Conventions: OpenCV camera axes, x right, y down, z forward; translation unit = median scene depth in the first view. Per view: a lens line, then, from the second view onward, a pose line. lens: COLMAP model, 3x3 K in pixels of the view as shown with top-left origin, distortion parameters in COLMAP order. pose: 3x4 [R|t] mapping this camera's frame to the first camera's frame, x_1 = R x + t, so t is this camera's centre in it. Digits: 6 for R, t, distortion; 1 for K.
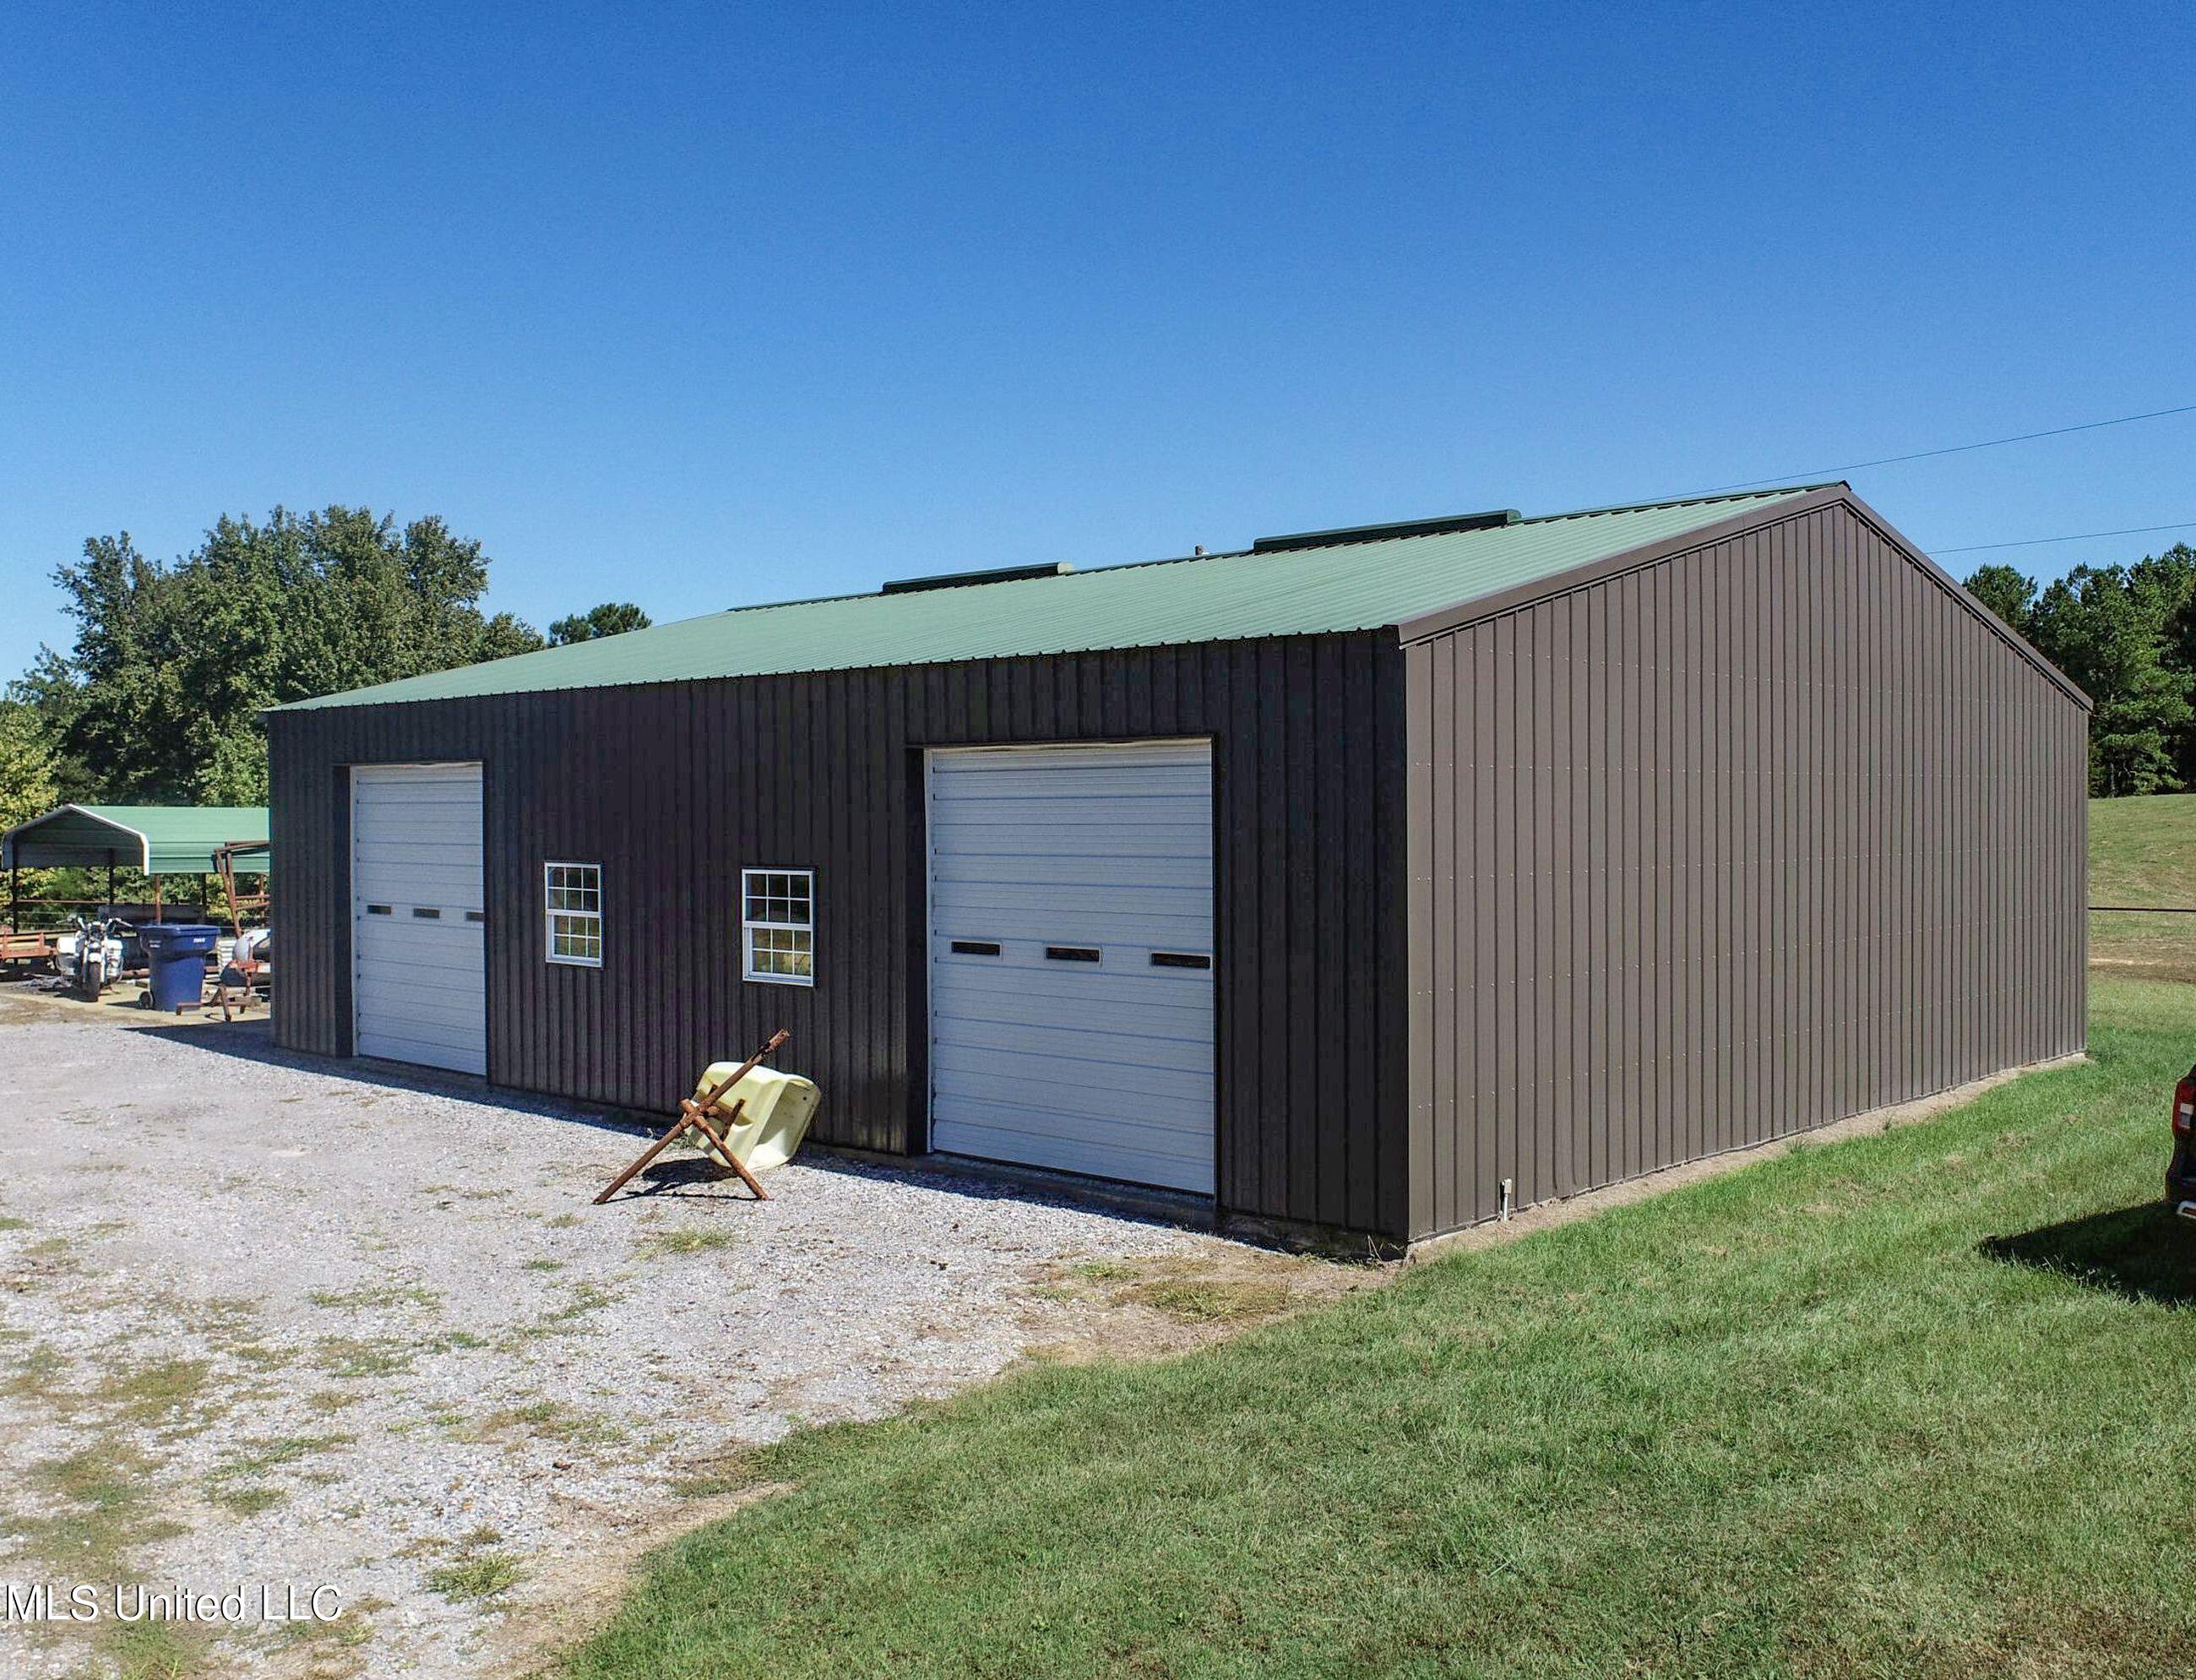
lens RADIAL K [[2000.1, 0, 1106.5], [0, 2000.1, 837.2], [0, 0, 1]] dist [-0.004298, 0.009163]
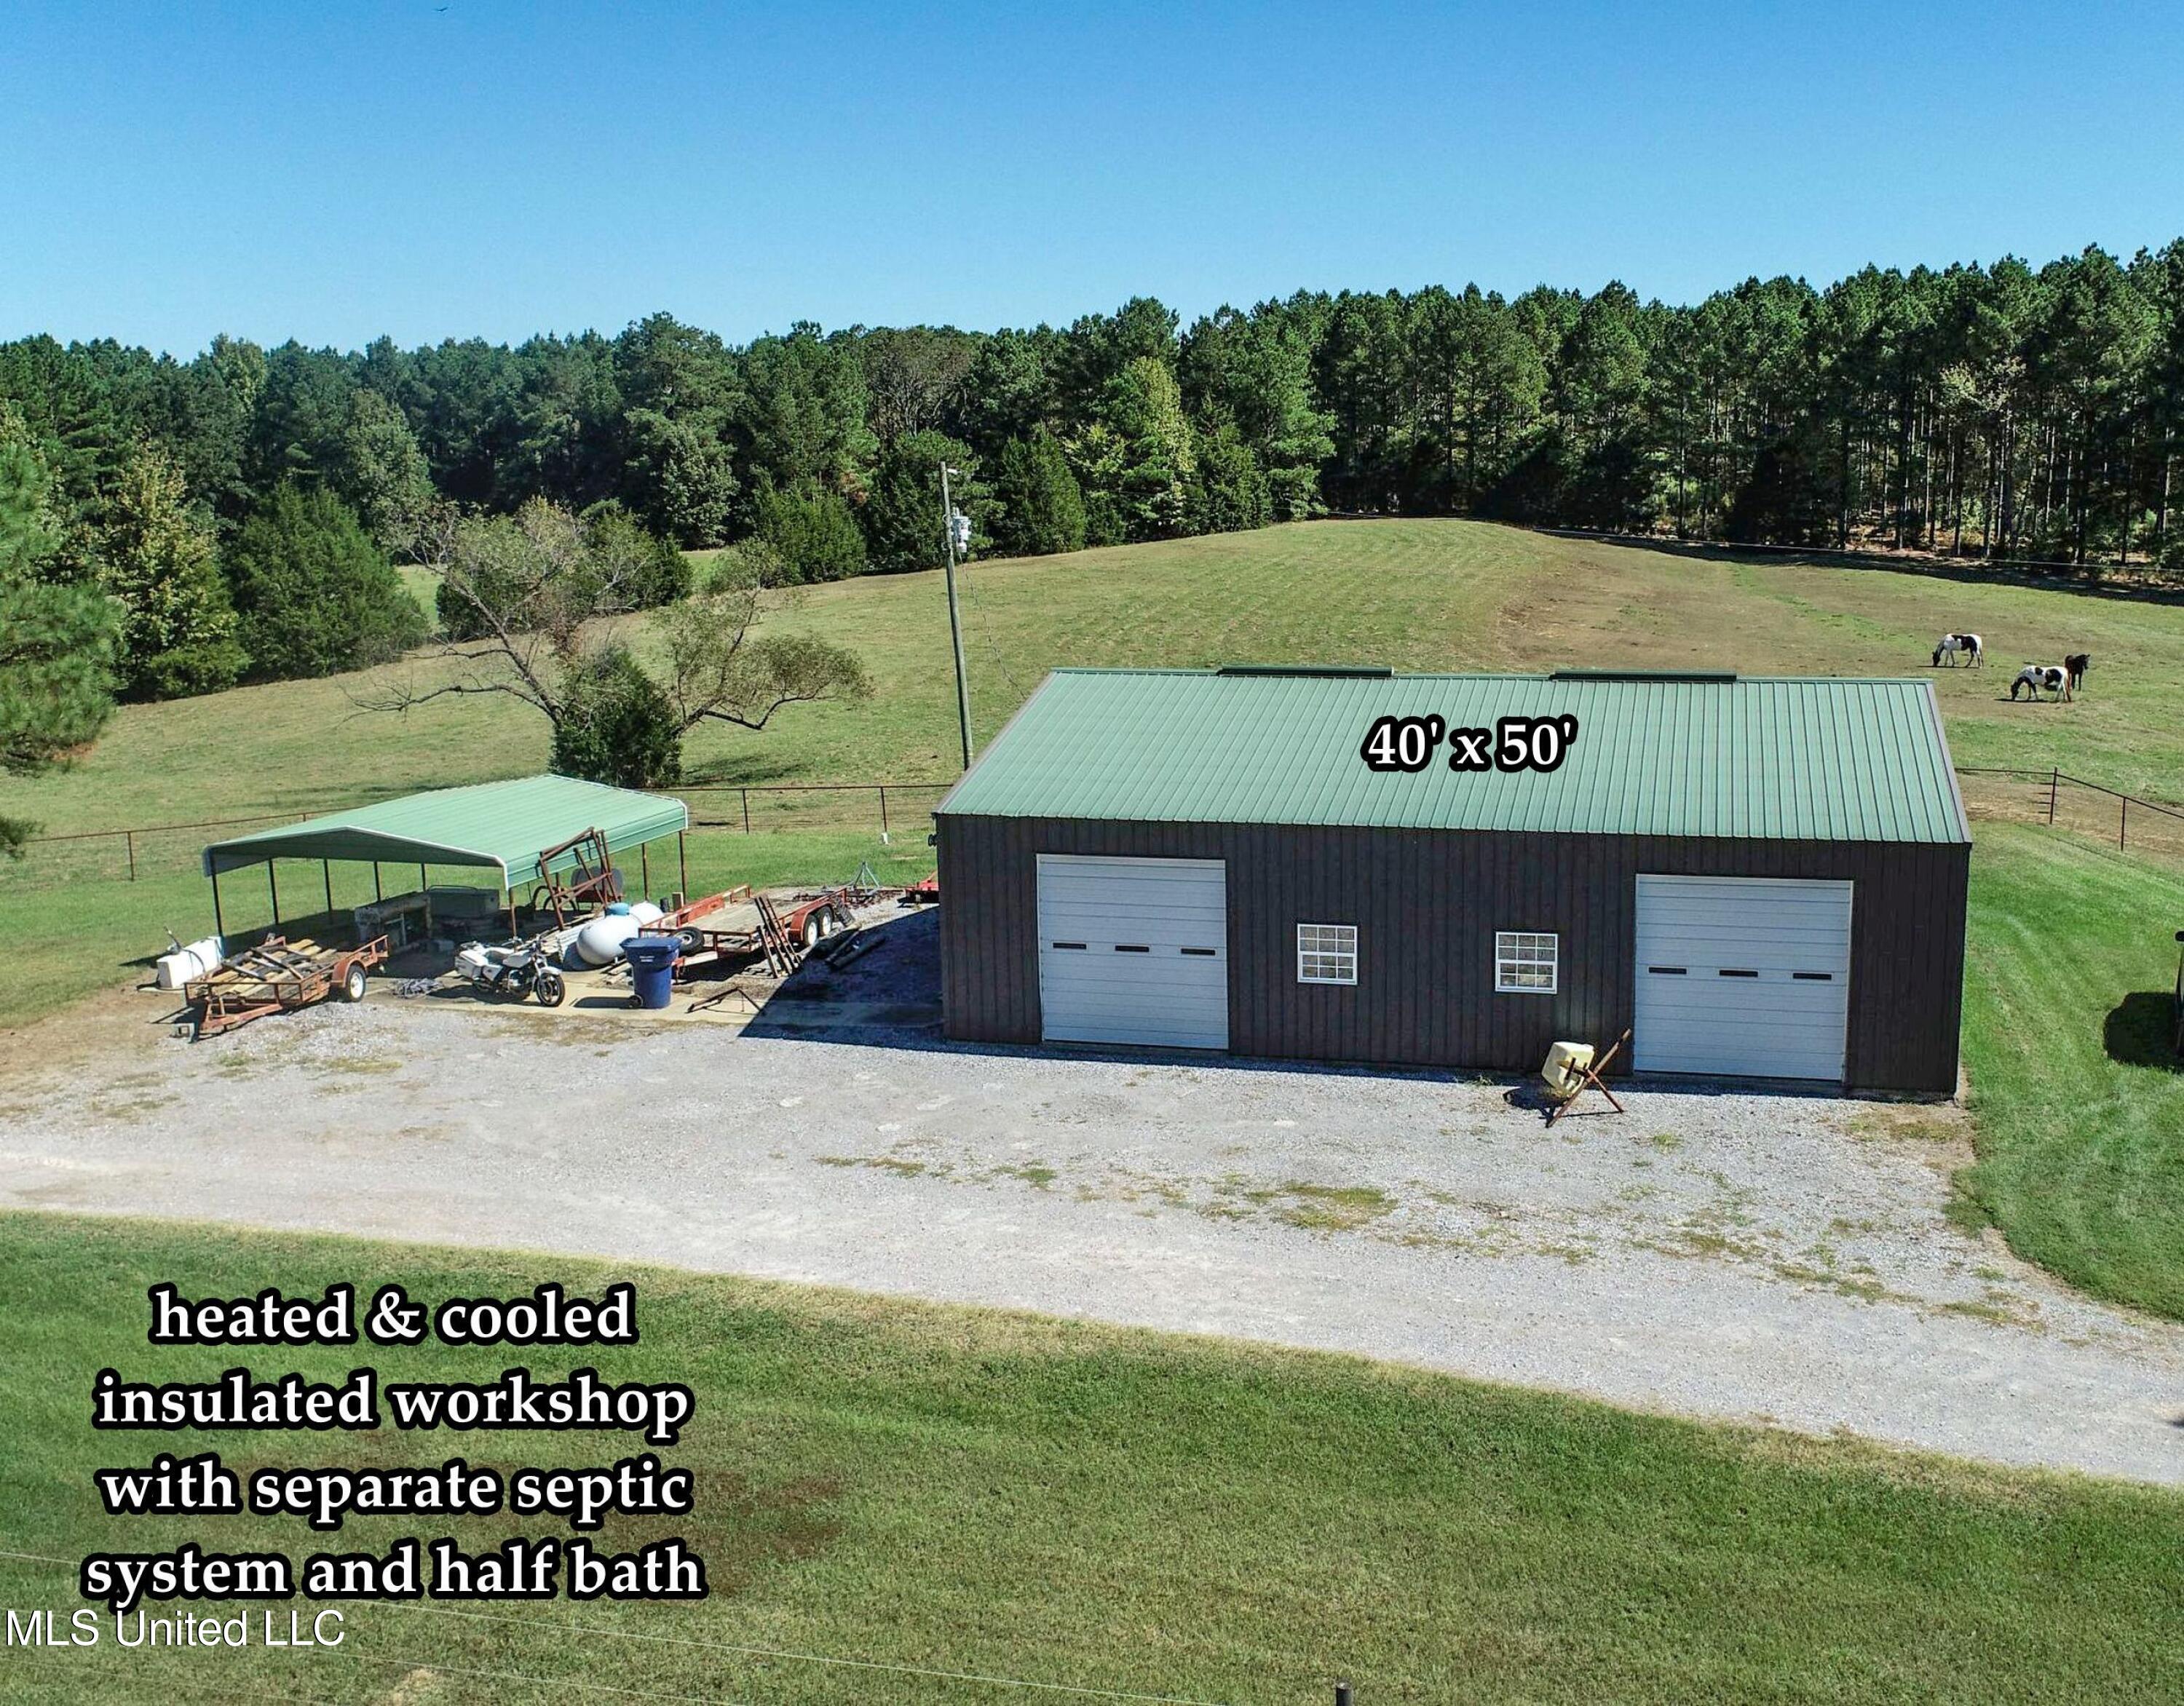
lens RADIAL K [[2079.9, 0, 1238.9], [0, 2079.9, 840.0], [0, 0, 1]] dist [0.004981, 0.000000]
pose [[0.860255, -0.099979, 0.499965, -1.431407], [0.016423, 0.985511, 0.168815, -0.422640], [-0.509599, -0.137013, 0.849433, -0.514821]]
